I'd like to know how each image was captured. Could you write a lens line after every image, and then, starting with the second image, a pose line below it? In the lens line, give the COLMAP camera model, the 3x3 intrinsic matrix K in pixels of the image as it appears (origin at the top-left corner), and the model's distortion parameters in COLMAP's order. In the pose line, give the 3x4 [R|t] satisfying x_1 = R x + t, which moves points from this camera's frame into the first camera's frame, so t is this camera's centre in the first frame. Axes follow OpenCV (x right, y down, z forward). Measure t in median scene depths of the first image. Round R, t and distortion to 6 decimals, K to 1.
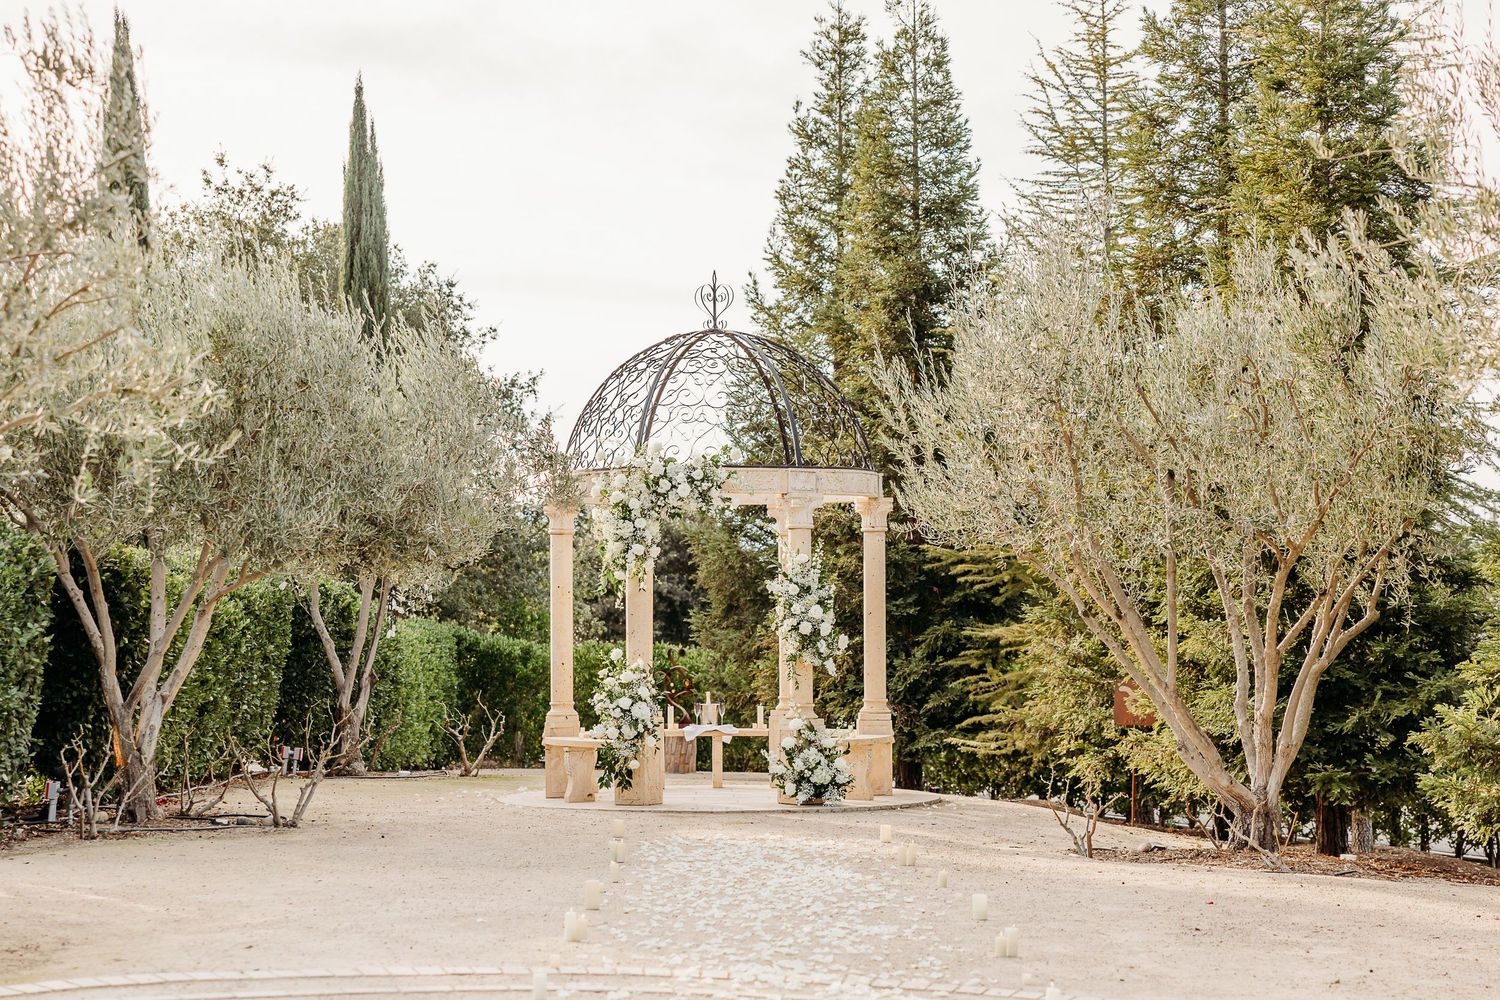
lens RADIAL K [[3043.9, 0, 750.3], [0, 3043.9, 499.4], [0, 0, 1]] dist [-0.047369, 0.000000]
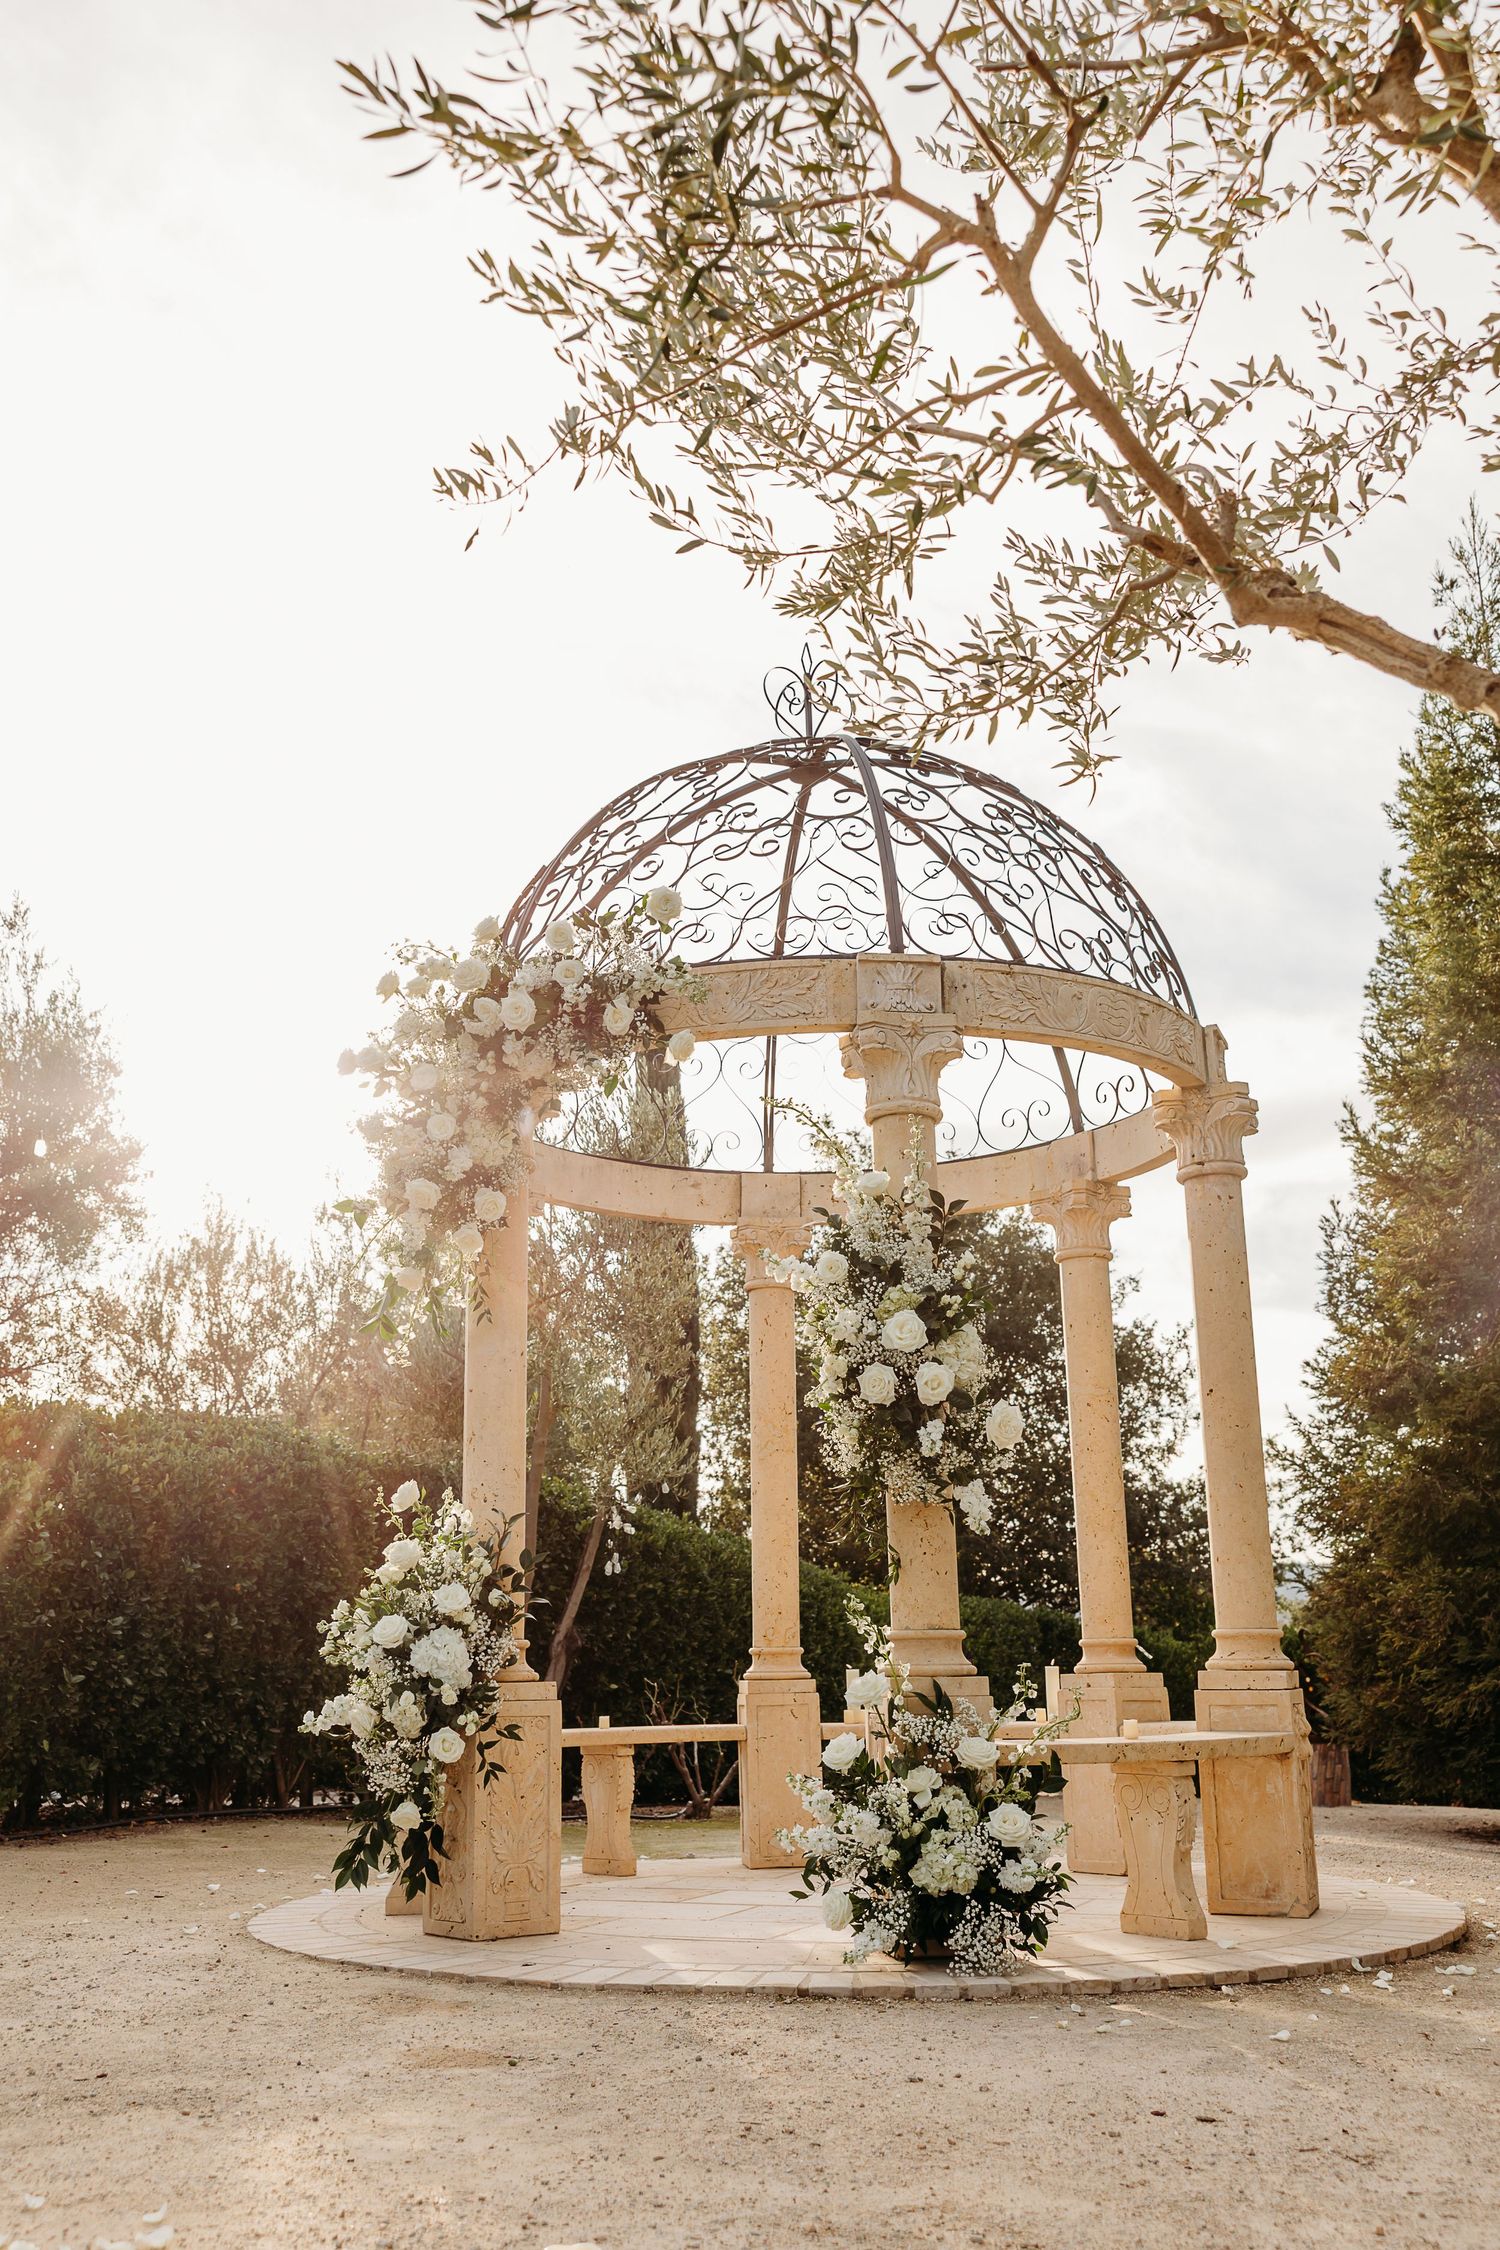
lens RADIAL K [[2040.5, 0, 730.9], [0, 2040.5, 1131.9], [0, 0, 1]] dist [0.001309, 0.000000]
pose [[0.913001, -0.113367, -0.391888, 0.092009], [0.024894, 0.974304, -0.223855, 0.064190], [0.407196, 0.194624, 0.892364, 0.791085]]
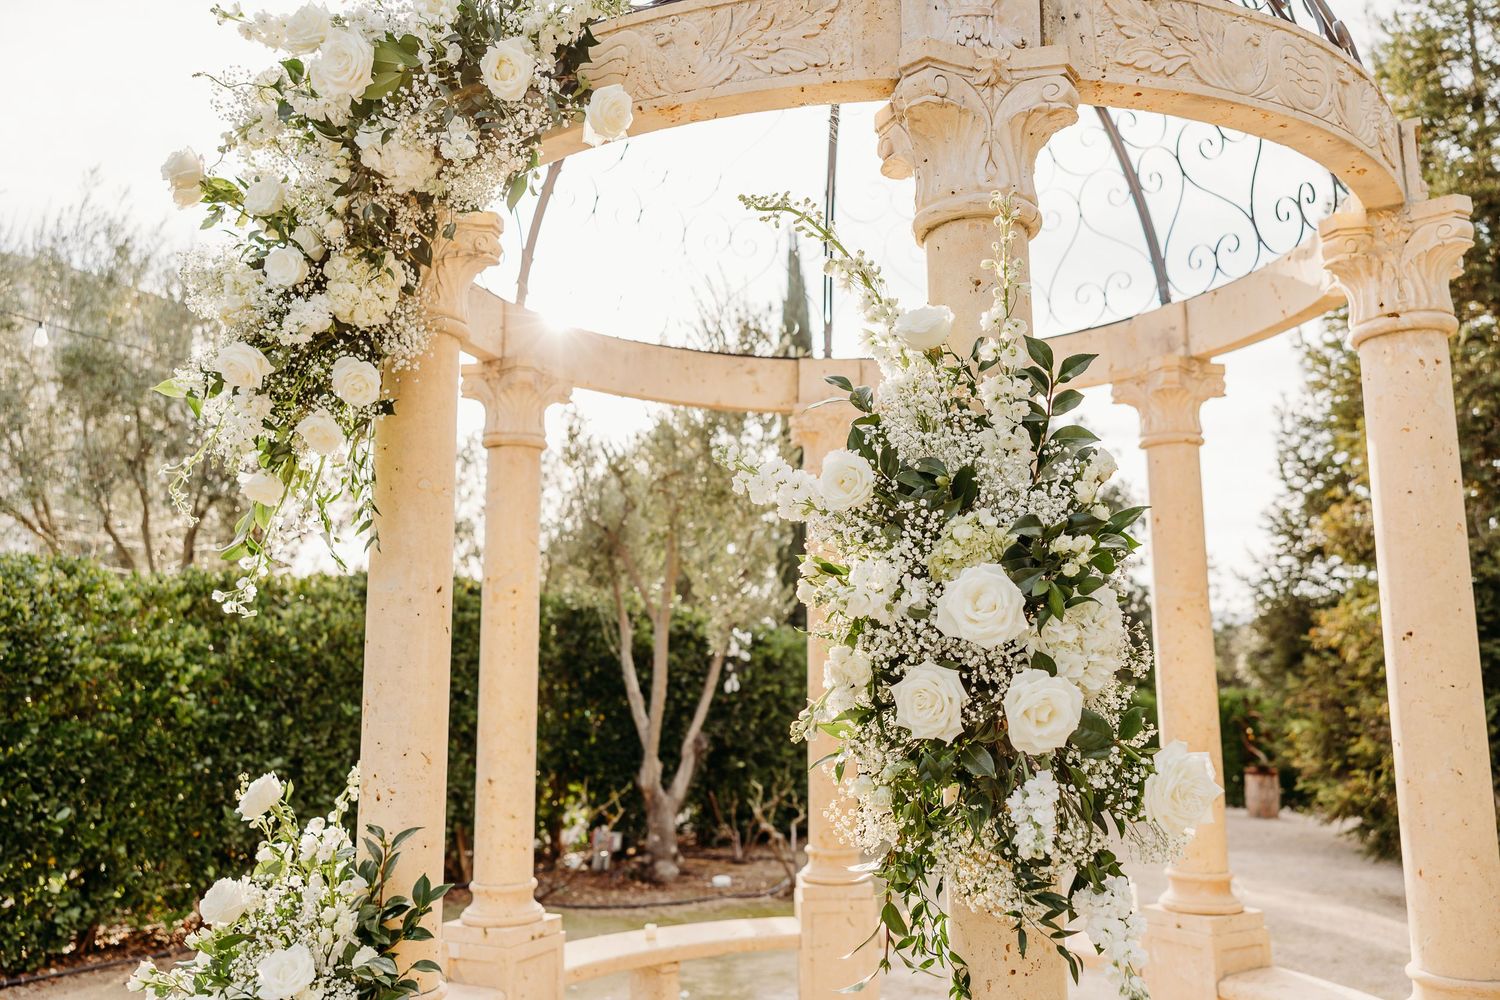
lens RADIAL K [[1163.4, 0, 752.6], [0, 1163.4, 494.8], [0, 0, 1]] dist [0.005168, 0.008026]
pose [[0.871149, -0.073475, -0.485490, 0.042028], [0.019248, 0.993091, -0.115758, 0.037874], [0.490641, 0.091498, 0.866545, 0.934013]]
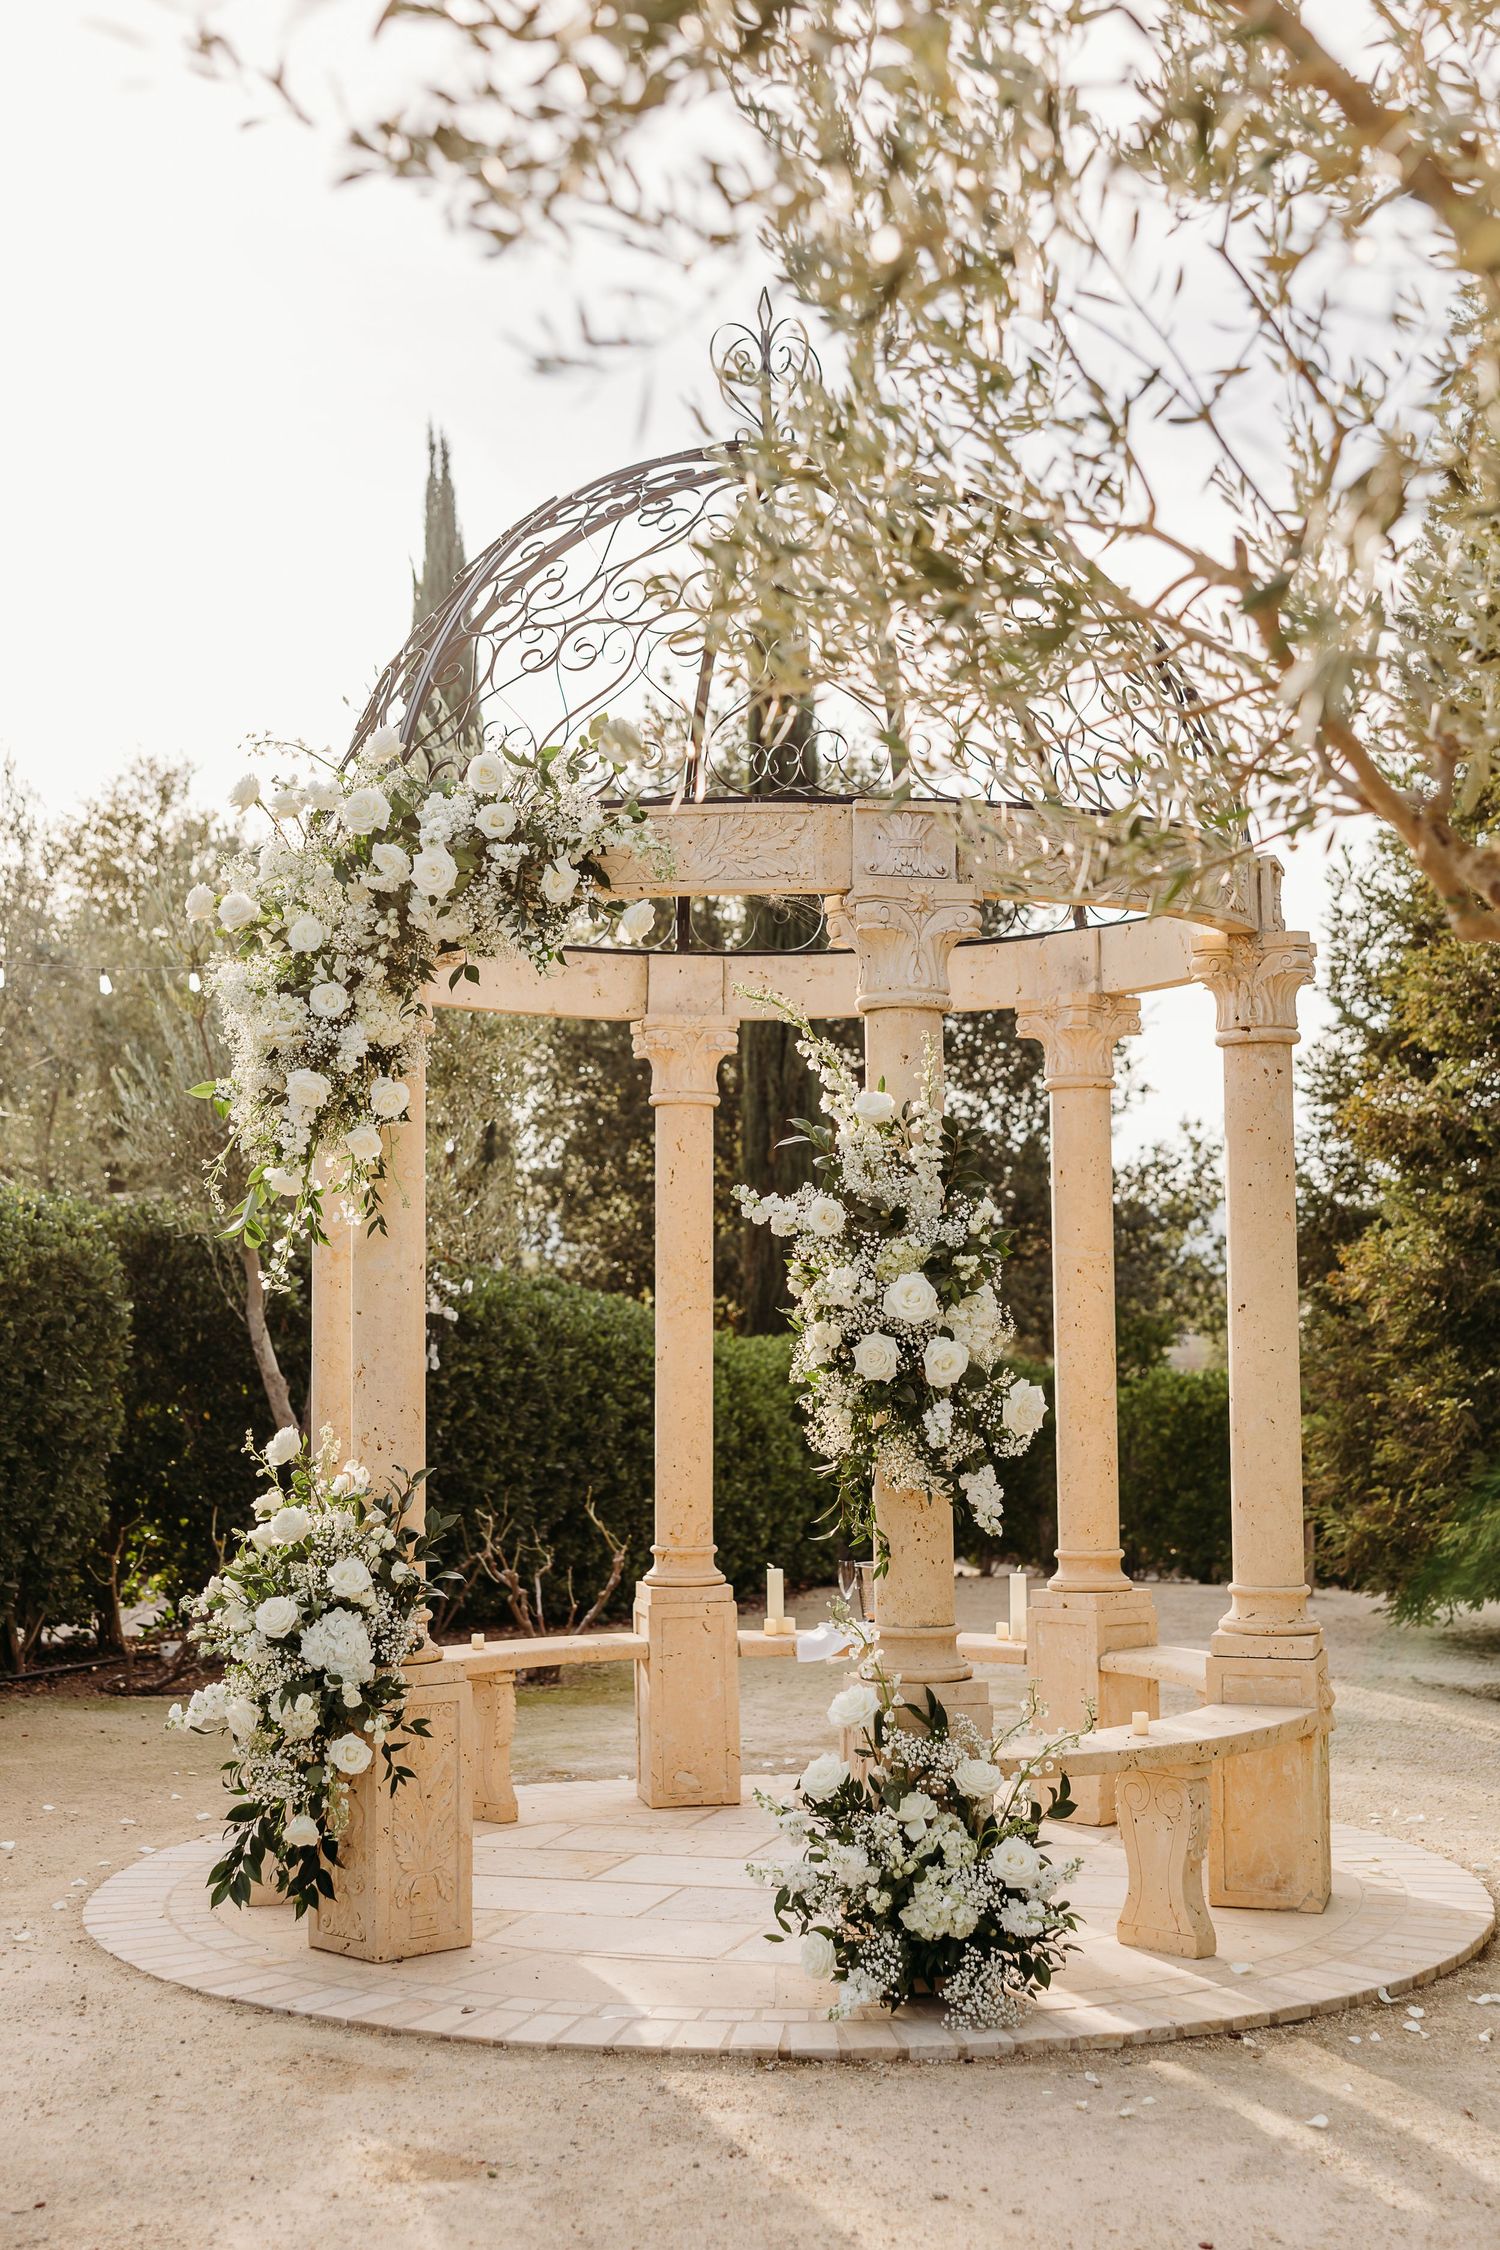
lens RADIAL K [[2811.8, 0, 743.7], [0, 2811.8, 1119.8], [0, 0, 1]] dist [0.007511, 0.000000]
pose [[0.946955, -0.026495, -0.320273, 0.088245], [0.014240, 0.999076, -0.040546, 0.030817], [0.321052, 0.033835, 0.946457, 0.752960]]
